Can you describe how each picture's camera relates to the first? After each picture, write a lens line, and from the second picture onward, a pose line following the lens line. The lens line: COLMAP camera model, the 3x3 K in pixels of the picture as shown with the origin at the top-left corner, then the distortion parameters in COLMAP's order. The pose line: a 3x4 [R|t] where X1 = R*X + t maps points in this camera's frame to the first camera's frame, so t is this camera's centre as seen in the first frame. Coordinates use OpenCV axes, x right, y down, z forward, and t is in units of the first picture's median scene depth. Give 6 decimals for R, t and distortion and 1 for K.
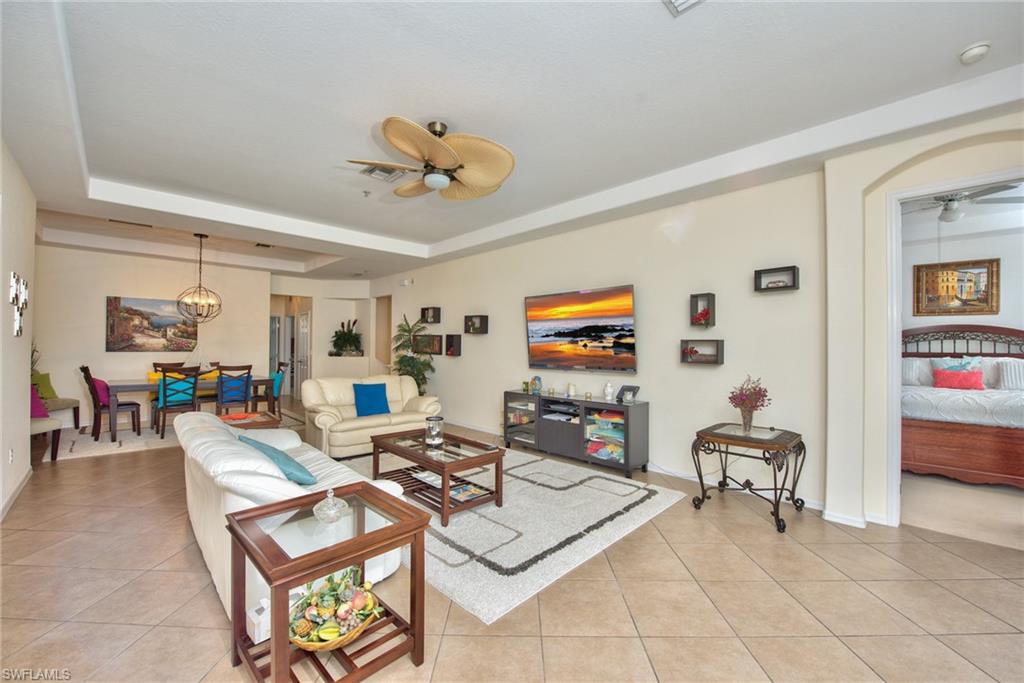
lens RADIAL K [[404.1, 0, 511.8], [0, 404.1, 341.3], [0, 0, 1]] dist [-0.015888, 0.000251]
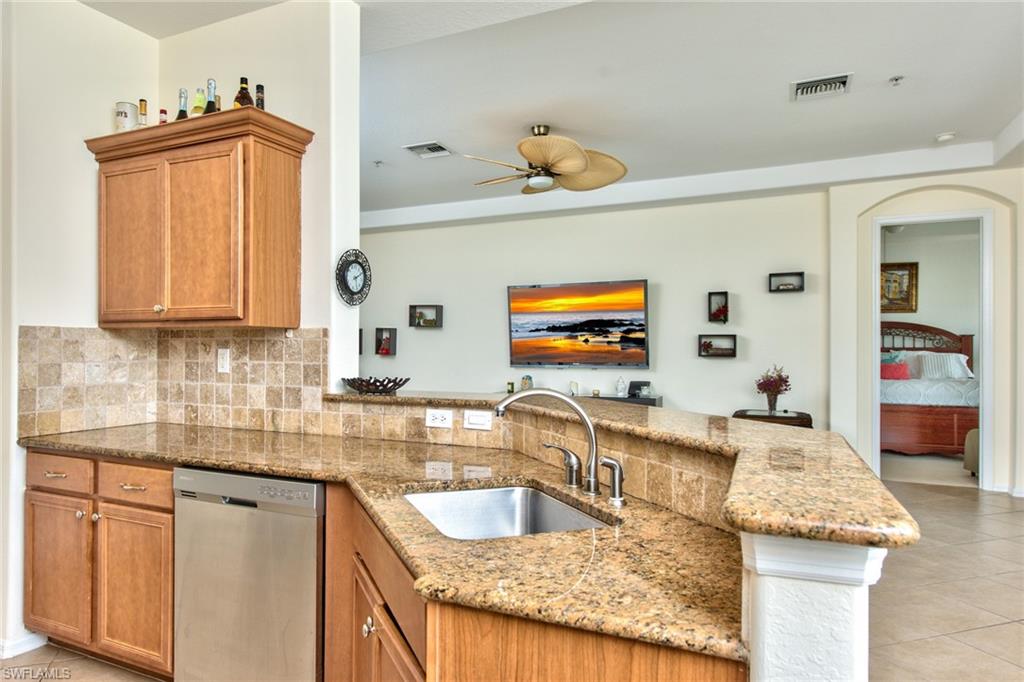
lens RADIAL K [[560.7, 0, 511.6], [0, 560.7, 341.3], [0, 0, 1]] dist [-0.001073, -0.000994]
pose [[0.955336, -0.001300, 0.295518, -0.377849], [-0.000207, 0.999987, 0.005067, 0.005421], [-0.295521, -0.004902, 0.955324, -0.201339]]
